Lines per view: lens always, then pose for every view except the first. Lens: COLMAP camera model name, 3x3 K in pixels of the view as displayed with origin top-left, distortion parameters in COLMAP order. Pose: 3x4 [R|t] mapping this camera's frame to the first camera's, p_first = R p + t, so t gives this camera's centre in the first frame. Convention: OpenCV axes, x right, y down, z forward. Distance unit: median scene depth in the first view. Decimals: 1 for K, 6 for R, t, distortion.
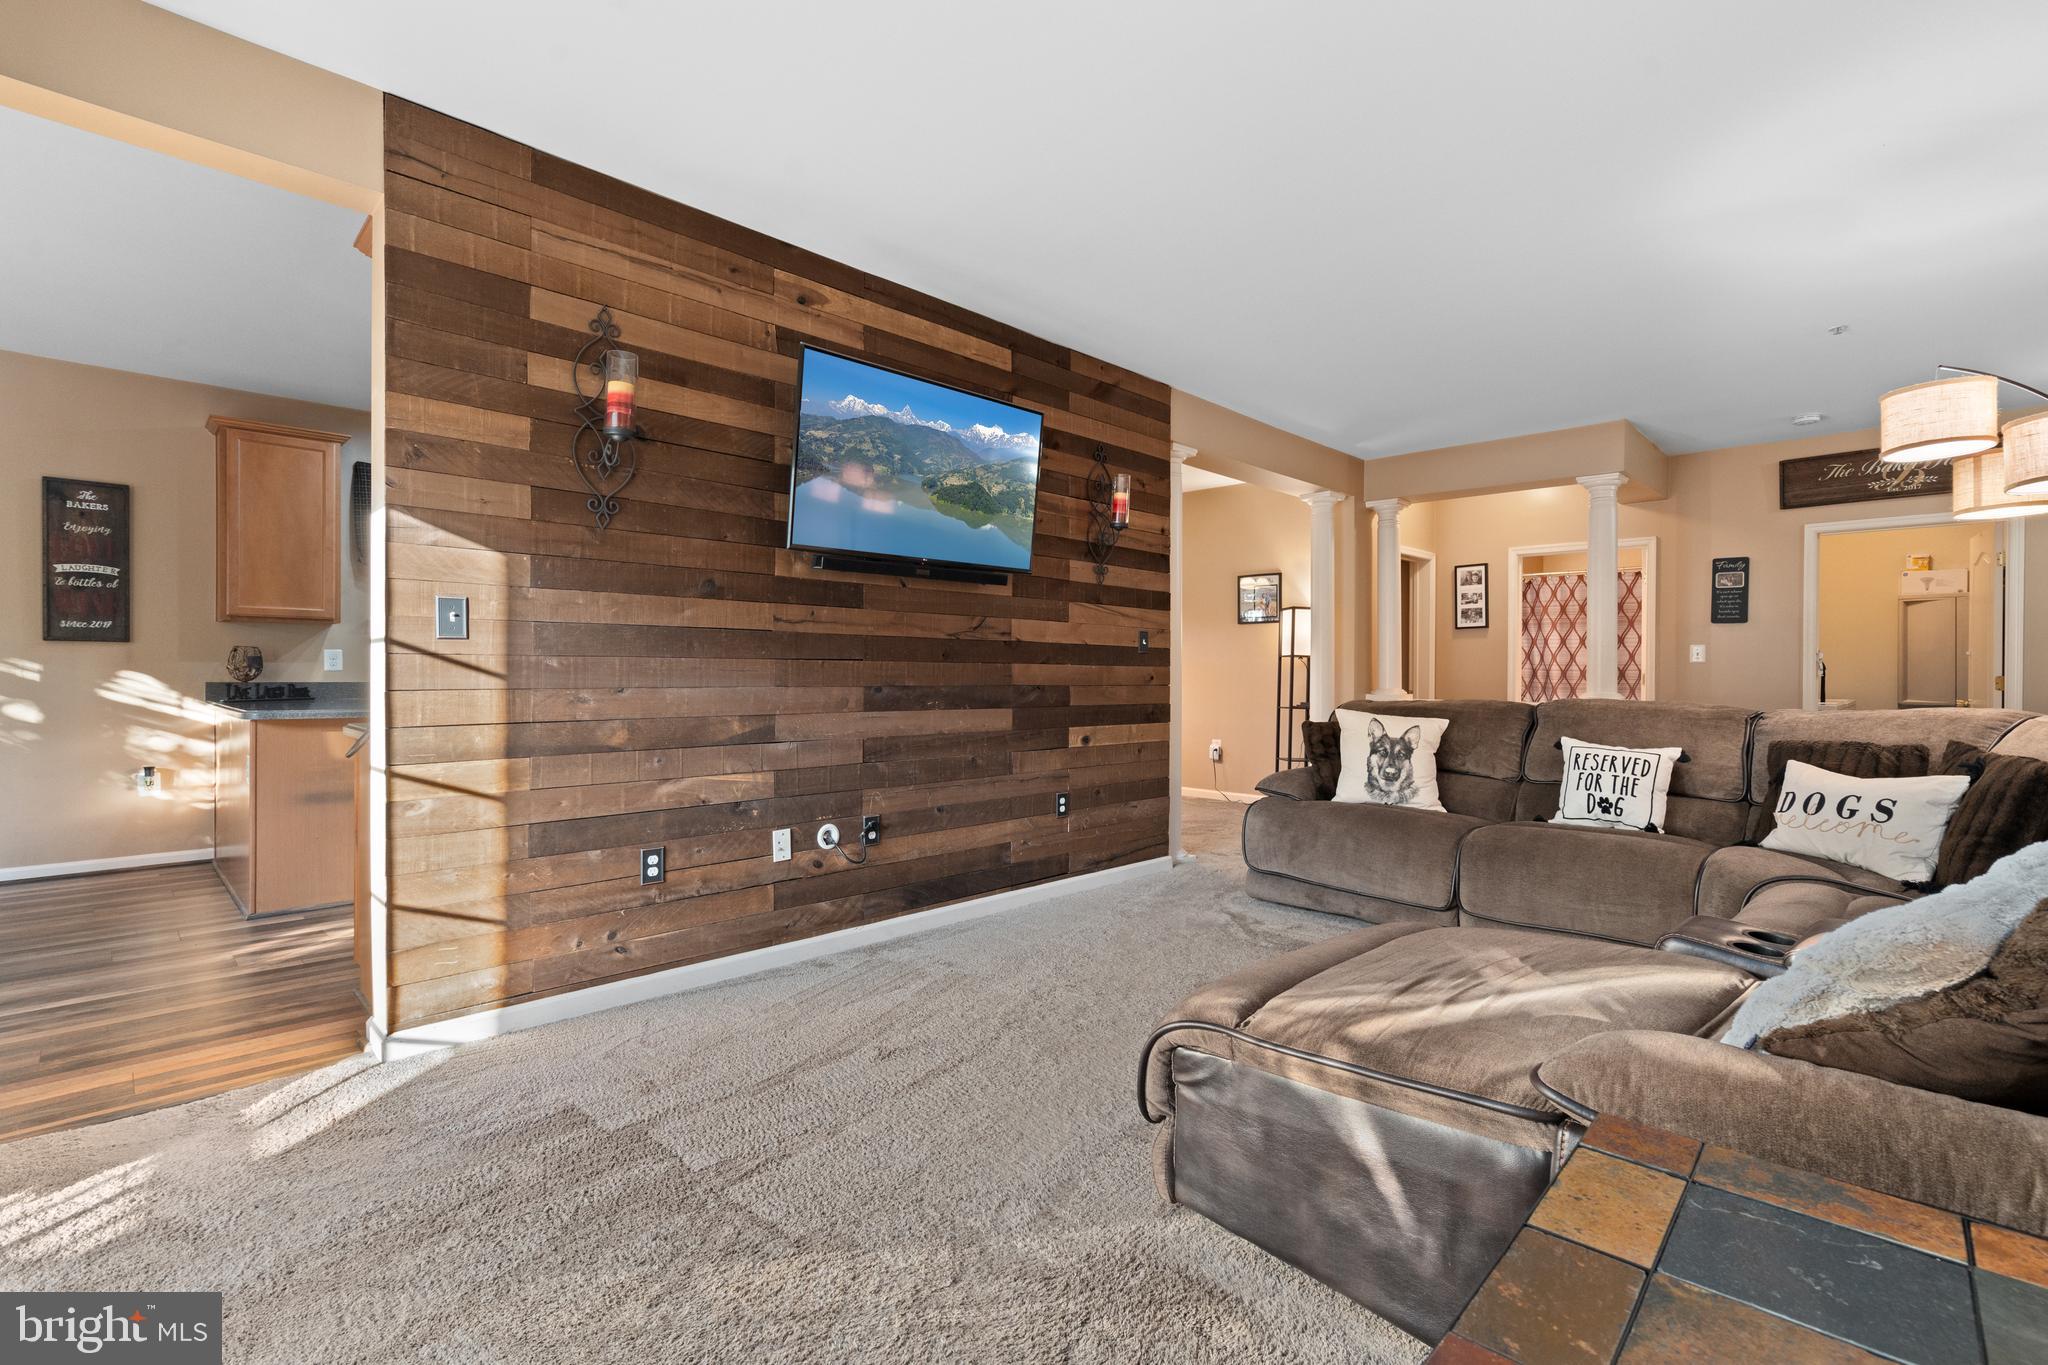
lens RADIAL K [[938.6, 0, 1023.7], [0, 938.6, 680.4], [0, 0, 1]] dist [0.003573, -0.000355]
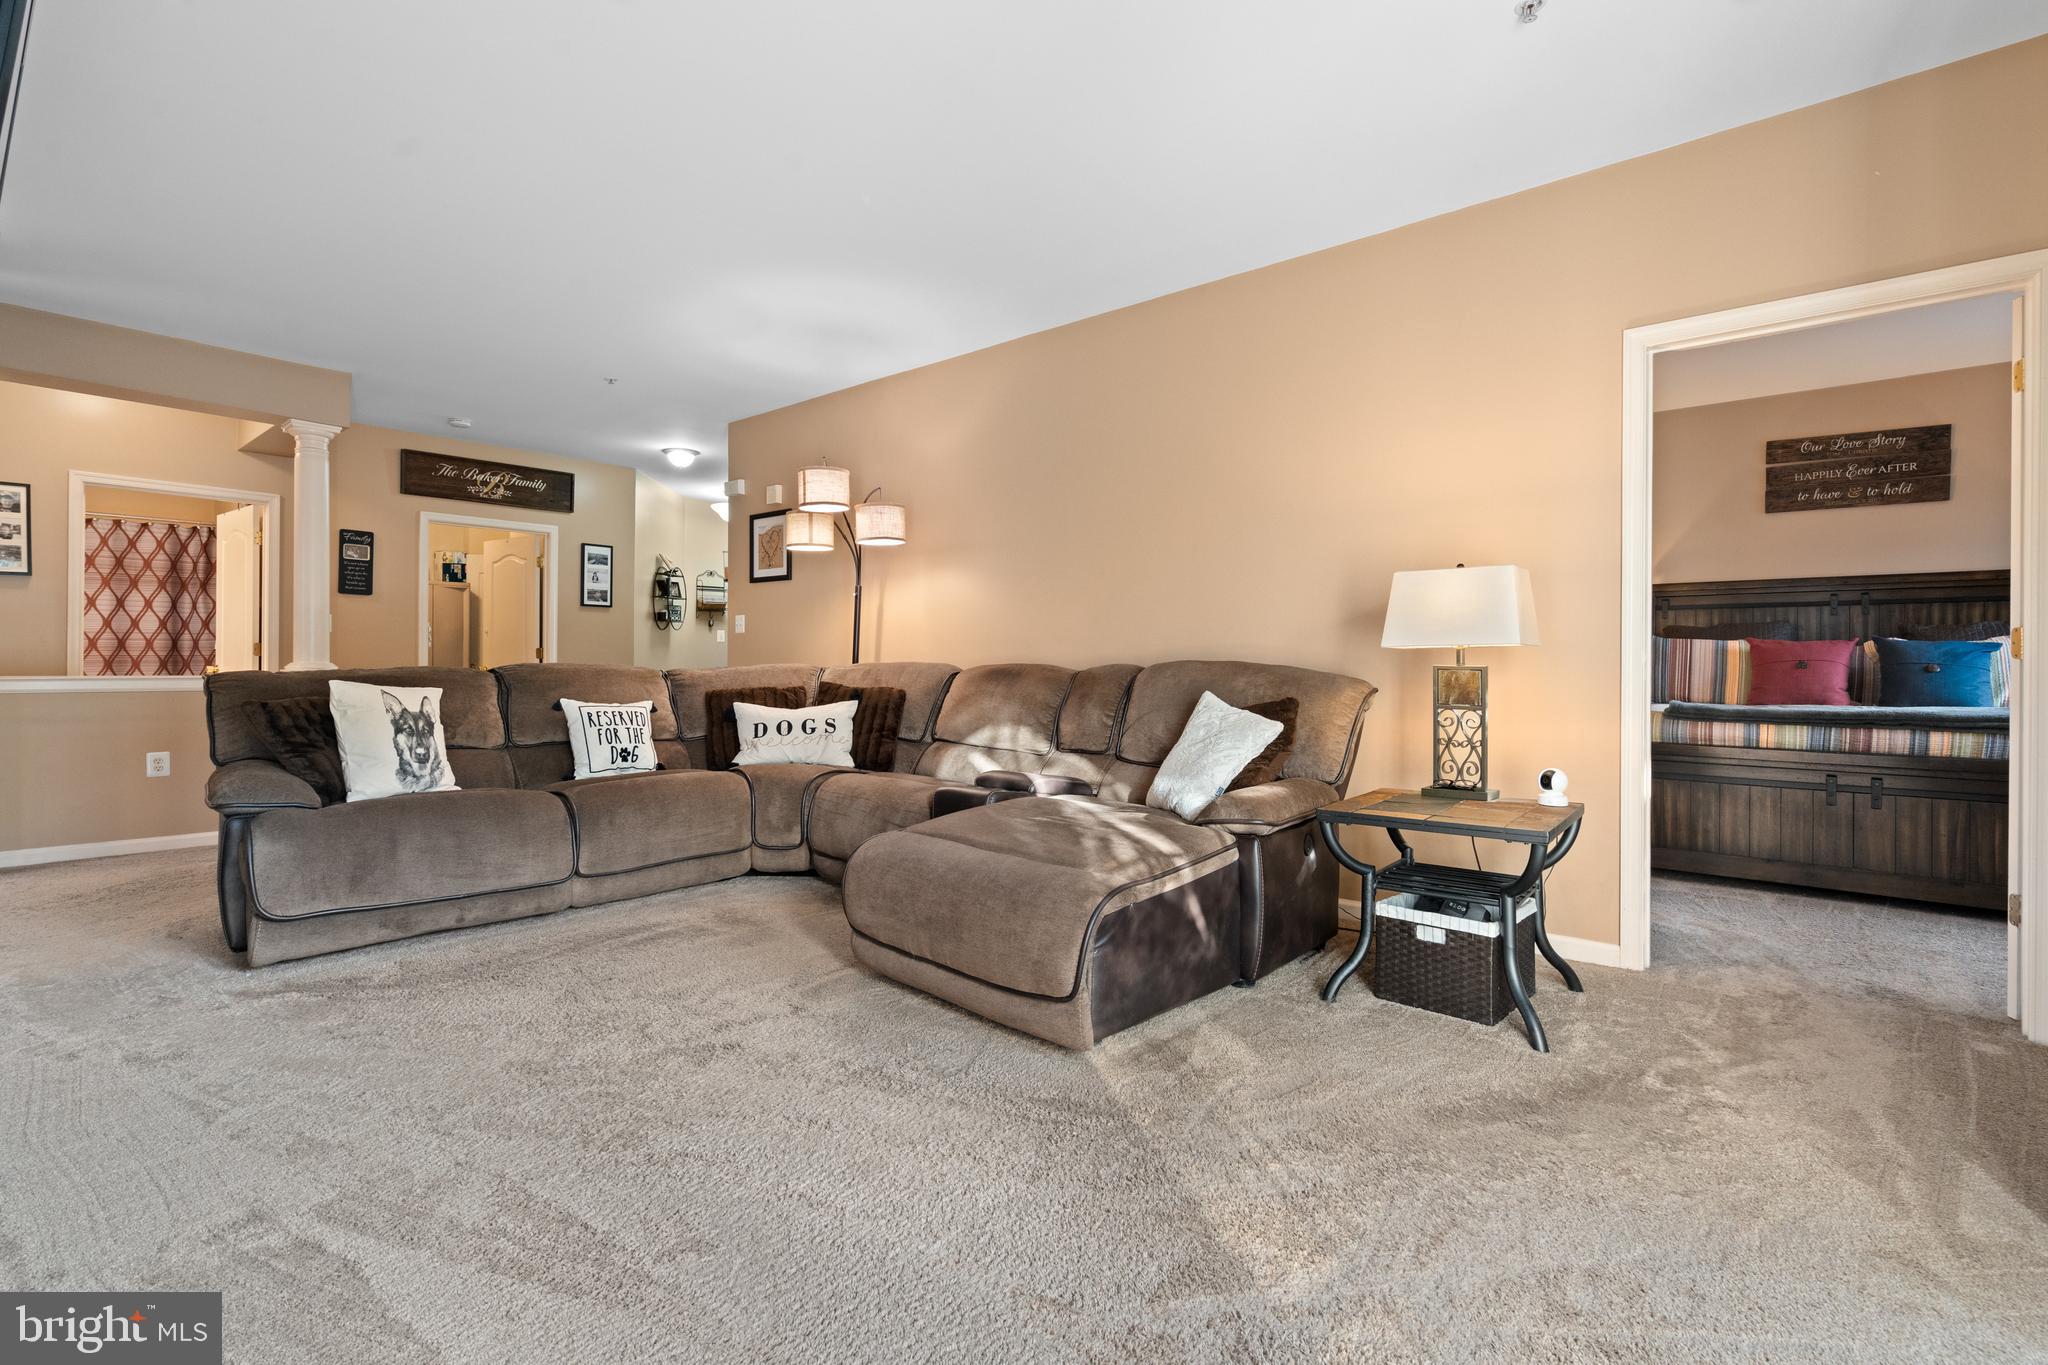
lens RADIAL K [[938.6, 0, 1023.0], [0, 938.6, 650.9], [0, 0, 1]] dist [0.003573, -0.000355]
pose [[-0.079277, 0.005952, 0.996835, -0.602491], [0.002480, 0.999980, -0.005774, 0.016022], [-0.996850, 0.002014, -0.079290, 0.656196]]
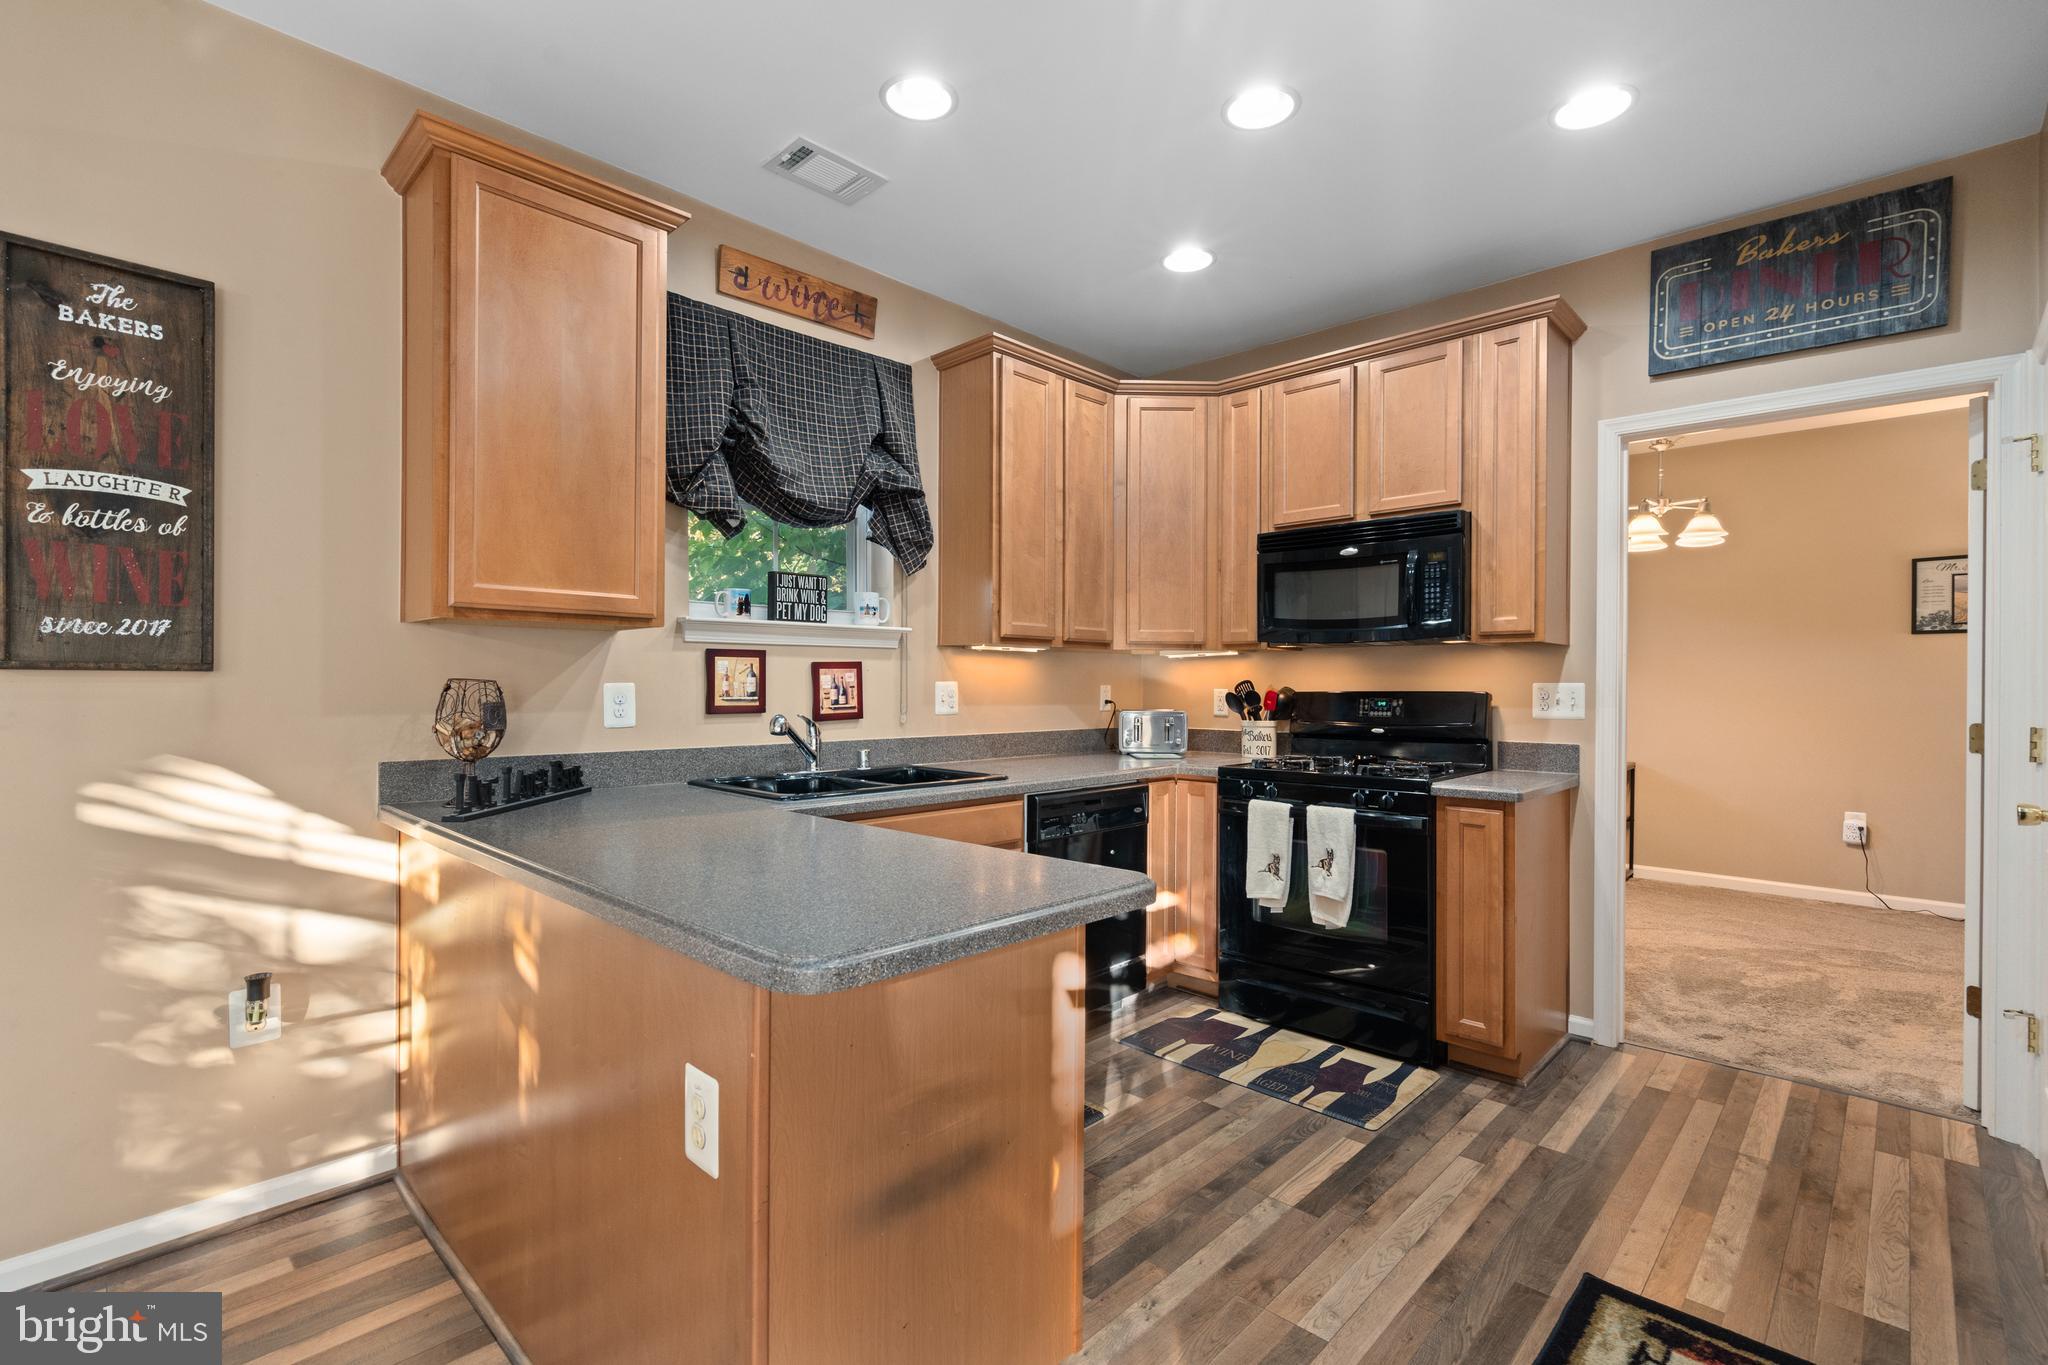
lens RADIAL K [[938.6, 0, 1016.3], [0, 938.6, 686.4], [0, 0, 1]] dist [0.003573, -0.000355]
pose [[0.999715, -0.000973, 0.023837, -0.311835], [0.001145, 0.999973, -0.007199, -0.015771], [-0.023829, 0.007224, 0.999690, 0.298471]]
